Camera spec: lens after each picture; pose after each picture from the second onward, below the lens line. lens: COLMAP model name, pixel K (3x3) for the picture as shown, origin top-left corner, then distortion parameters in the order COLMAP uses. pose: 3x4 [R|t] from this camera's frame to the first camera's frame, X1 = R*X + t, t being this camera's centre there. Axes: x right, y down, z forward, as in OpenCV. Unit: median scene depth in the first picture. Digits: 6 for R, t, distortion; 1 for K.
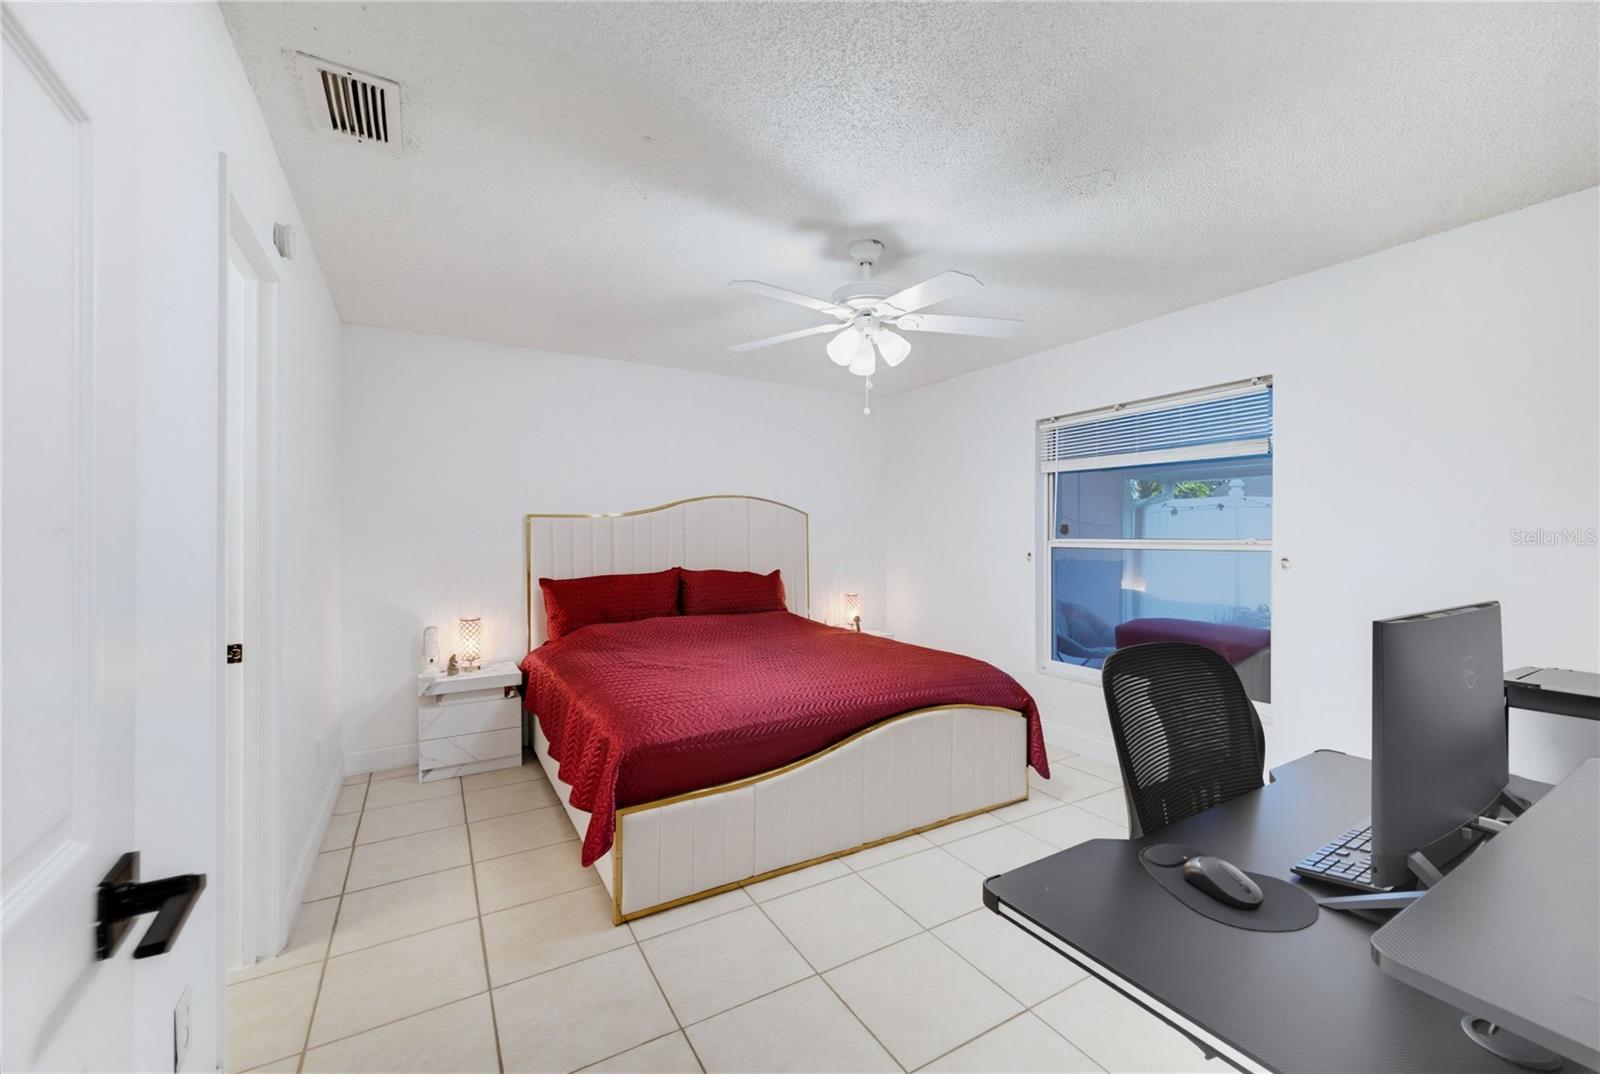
lens RADIAL K [[644.7, 0, 810.5], [0, 644.7, 520.0], [0, 0, 1]] dist [-0.000489, -0.000091]
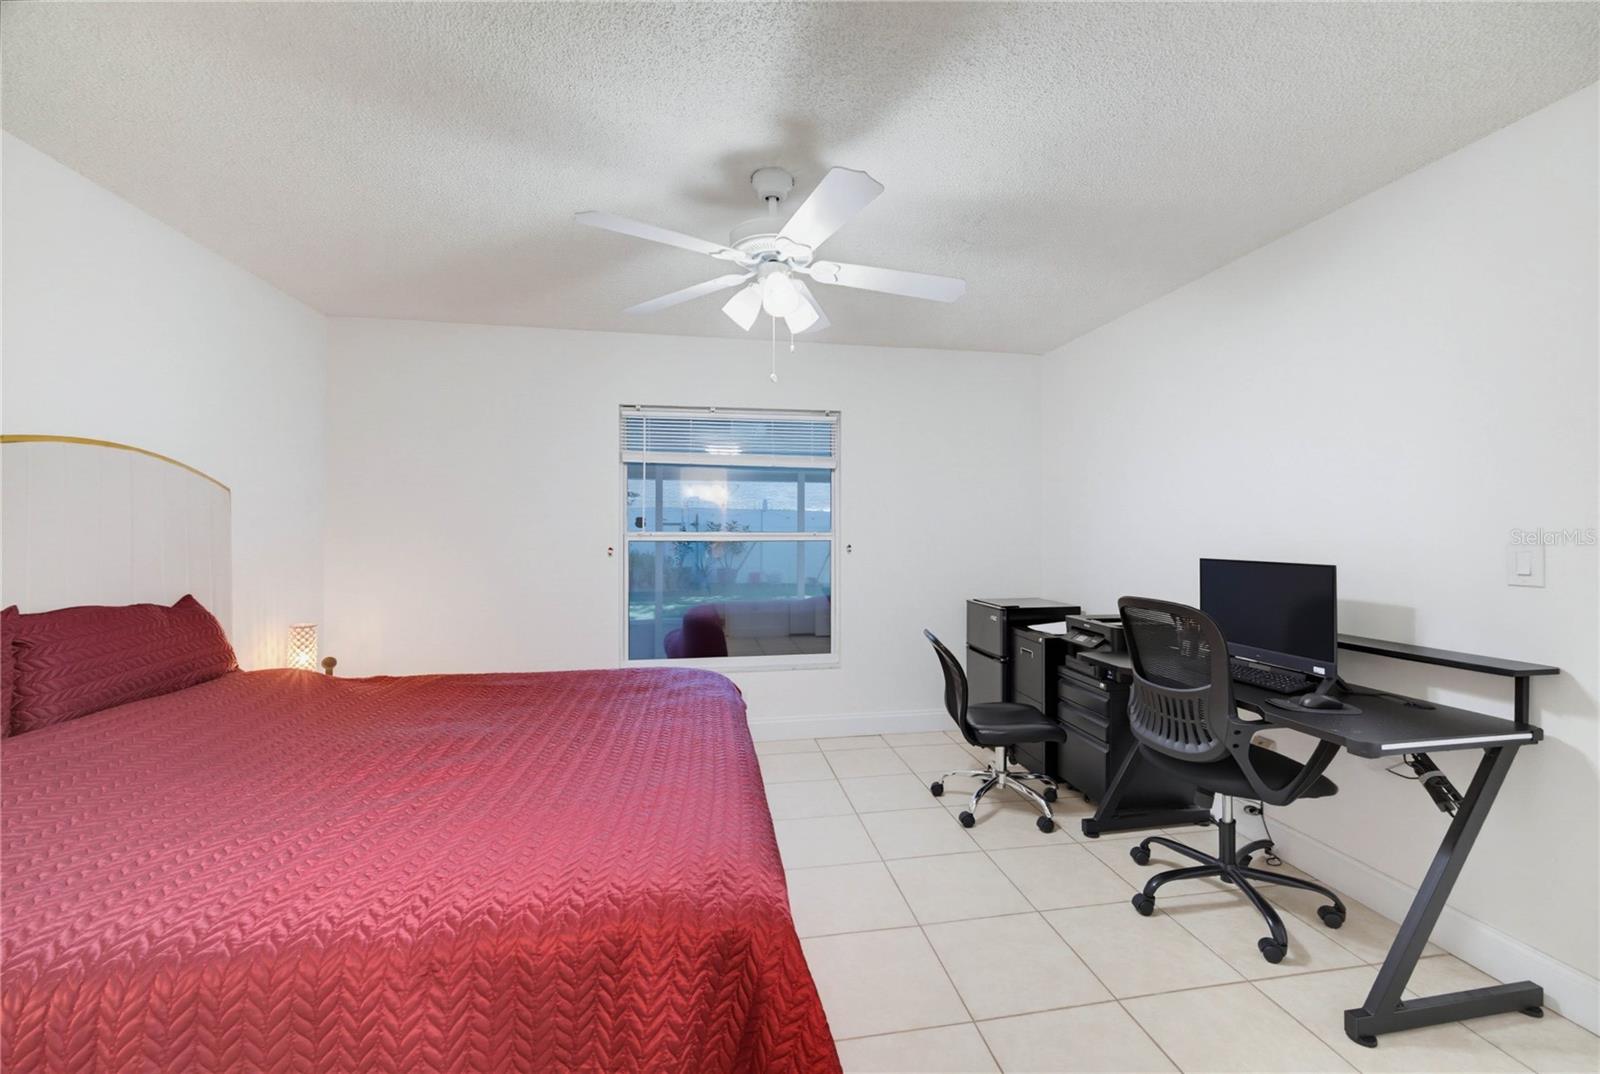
lens RADIAL K [[644.7, 0, 810.5], [0, 644.7, 520.0], [0, 0, 1]] dist [-0.000489, -0.000091]
pose [[0.359820, 0.016054, 0.932884, -0.405899], [-0.023980, 0.999681, -0.007954, 0.012615], [-0.932714, -0.019508, 0.360090, 0.398140]]
